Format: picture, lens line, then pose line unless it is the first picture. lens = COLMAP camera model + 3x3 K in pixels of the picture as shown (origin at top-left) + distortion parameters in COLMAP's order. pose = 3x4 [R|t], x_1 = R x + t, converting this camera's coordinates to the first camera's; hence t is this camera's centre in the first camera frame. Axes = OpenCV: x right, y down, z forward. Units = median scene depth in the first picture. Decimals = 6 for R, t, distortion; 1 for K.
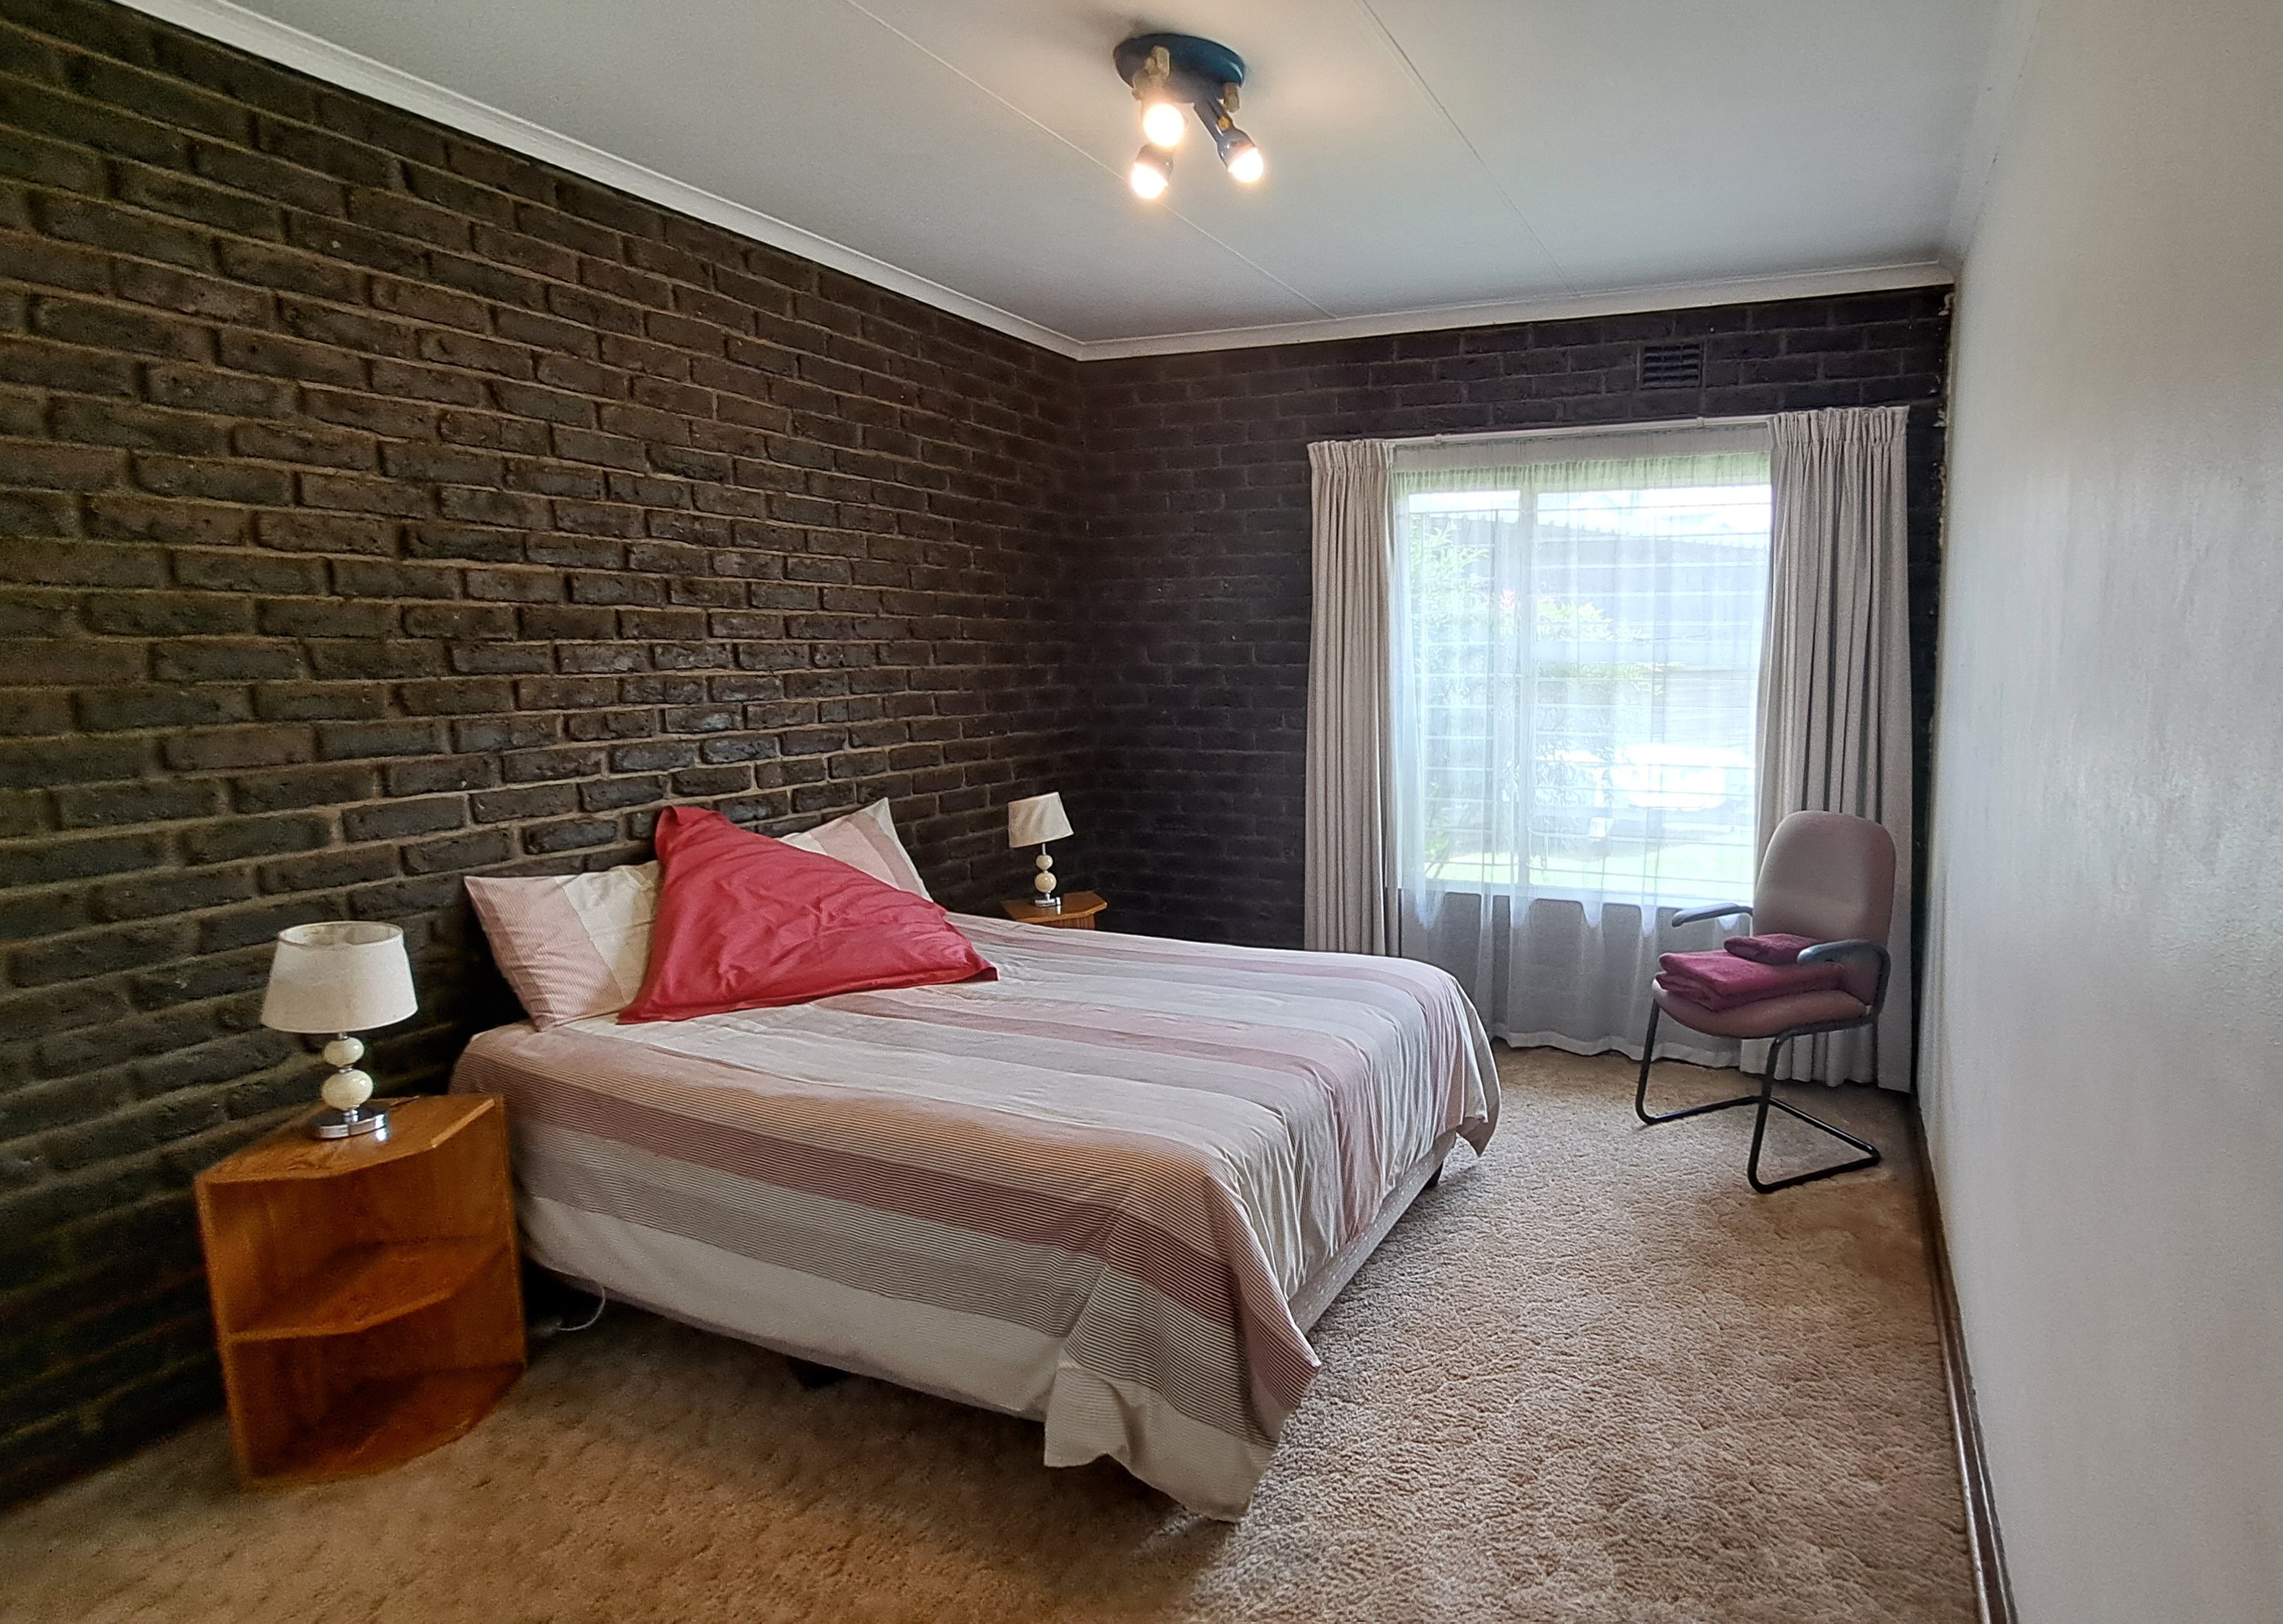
lens RADIAL K [[1533.3, 0, 1141.5], [0, 1533.3, 812.0], [0, 0, 1]] dist [-0.002801, -0.002029]
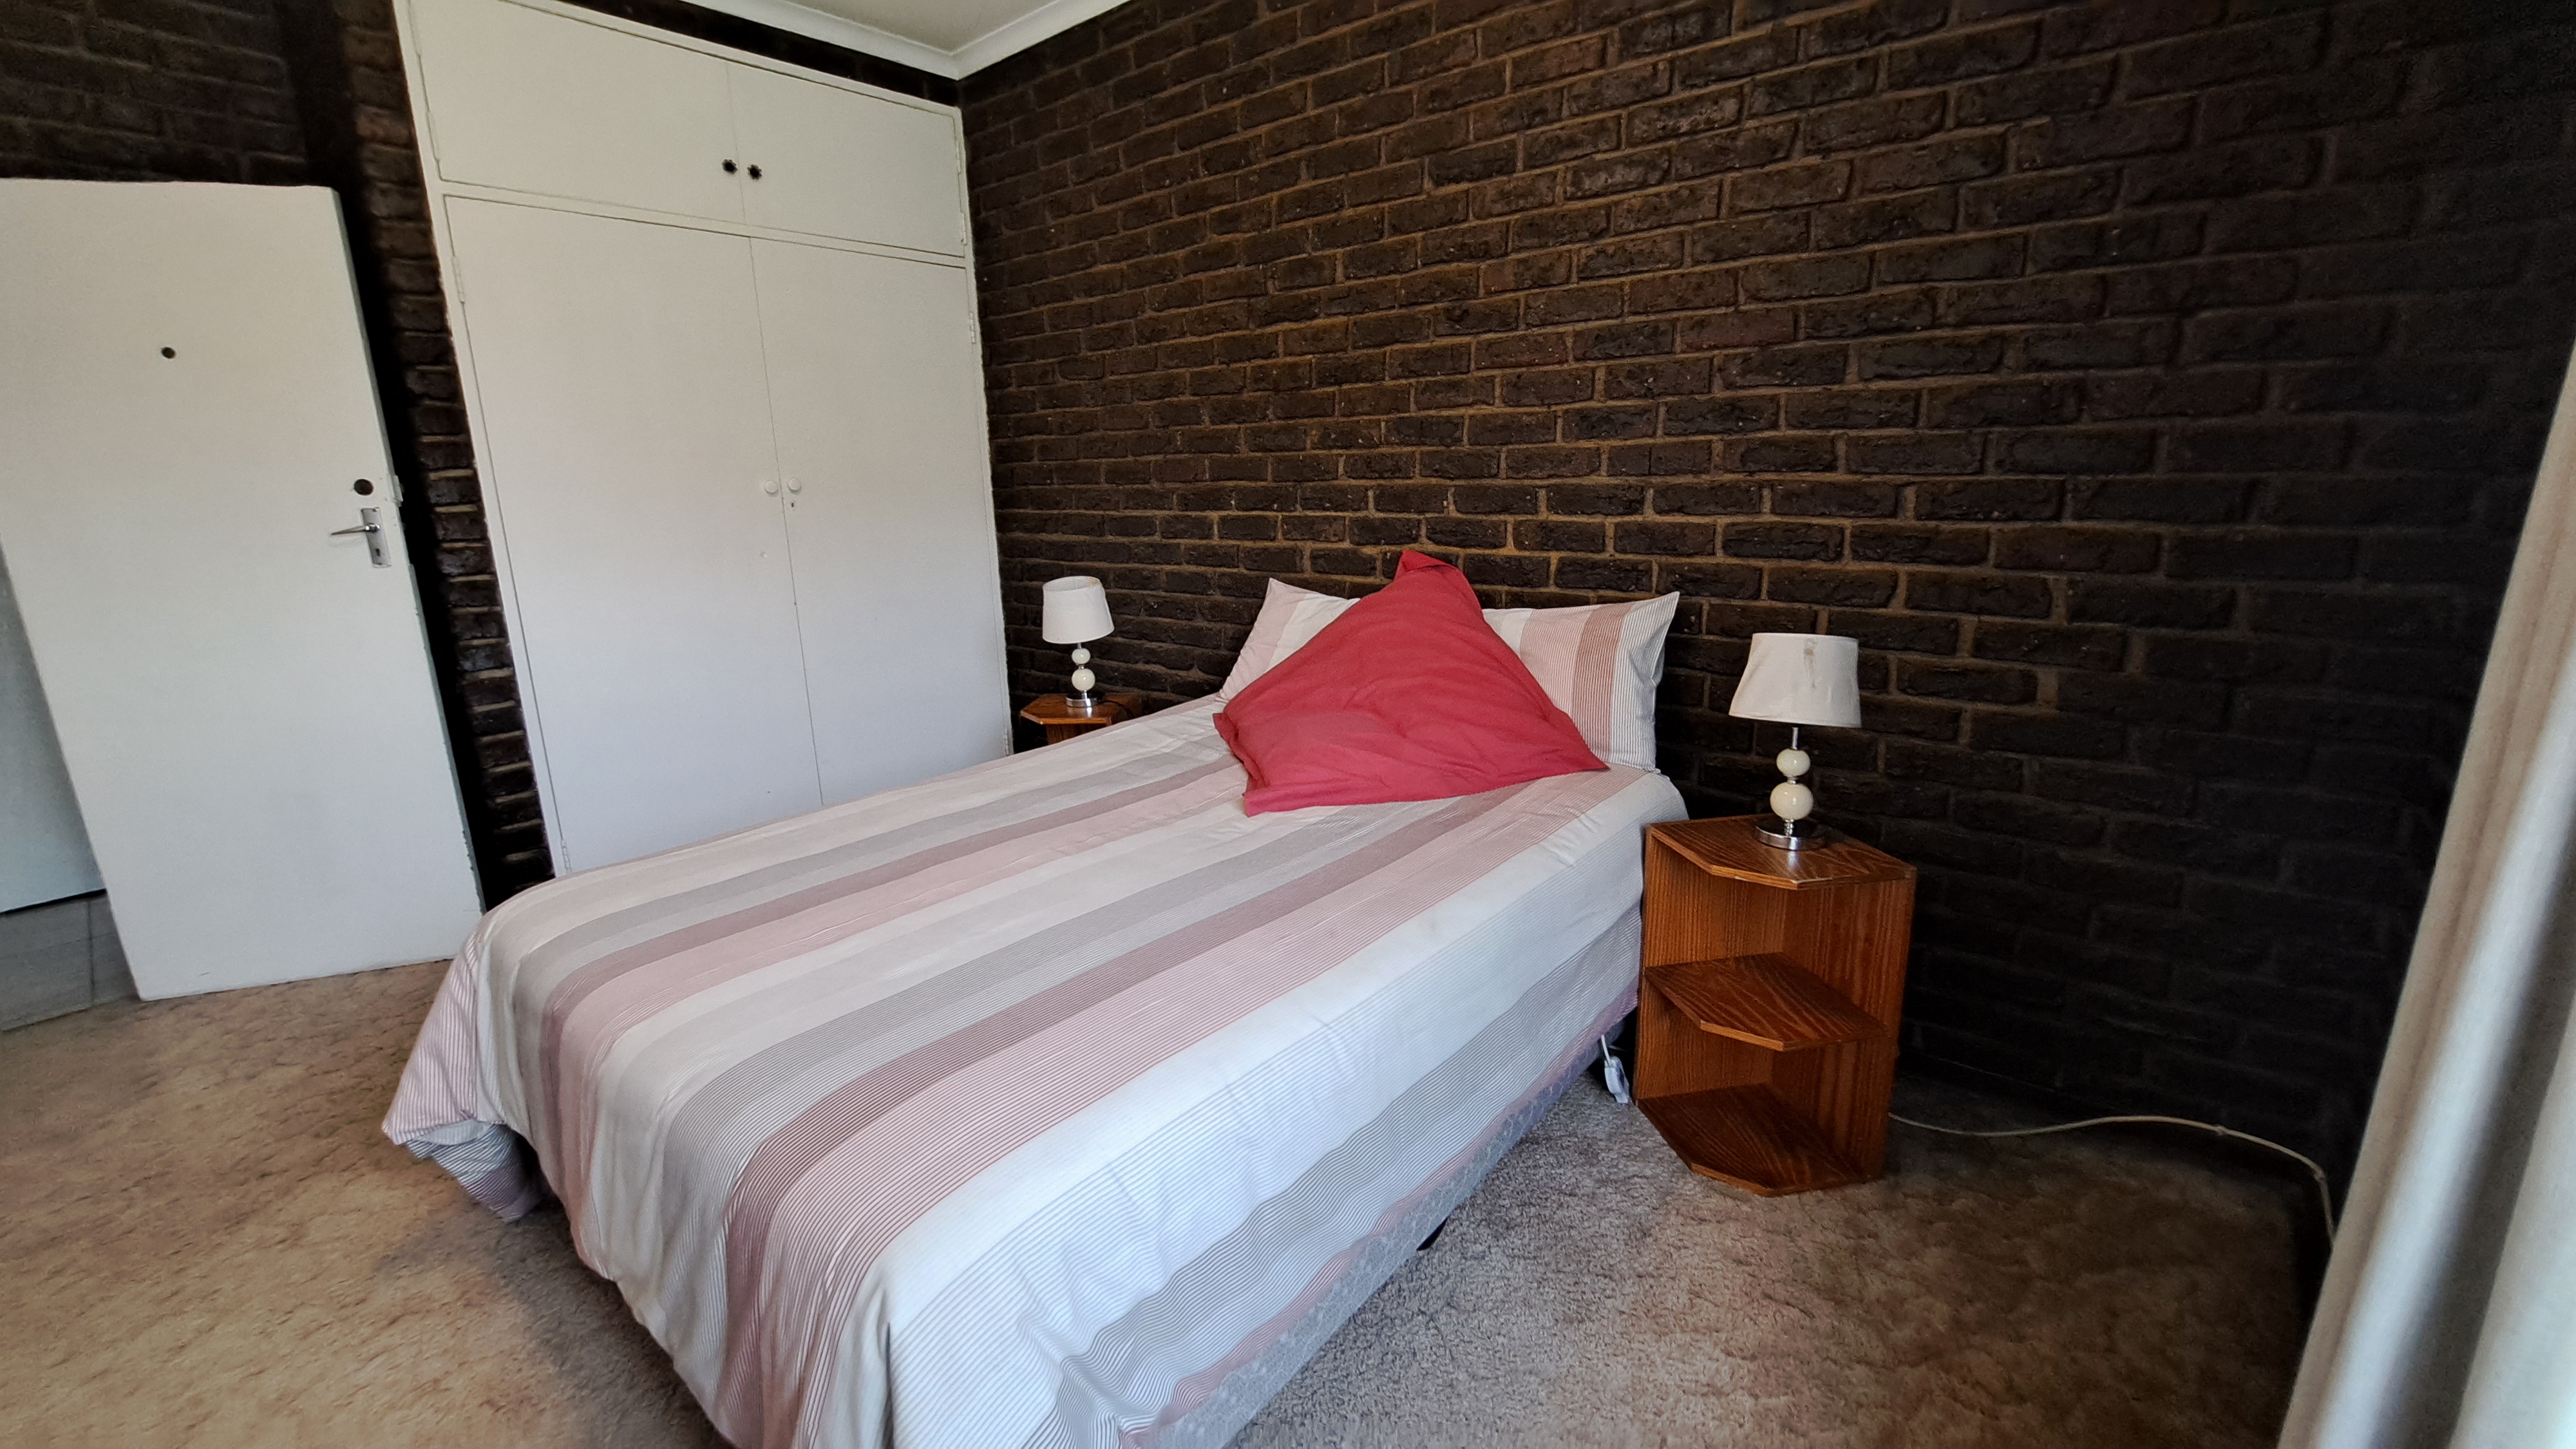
lens RADIAL K [[1030.6, 0, 1284.7], [0, 1030.6, 709.7], [0, 0, 1]] dist [-0.013199, 0.000232]
pose [[-0.245670, 0.233552, -0.940797, 0.352196], [-0.088682, 0.961056, 0.261739, -0.070402], [0.965288, 0.147734, -0.215391, 1.054276]]
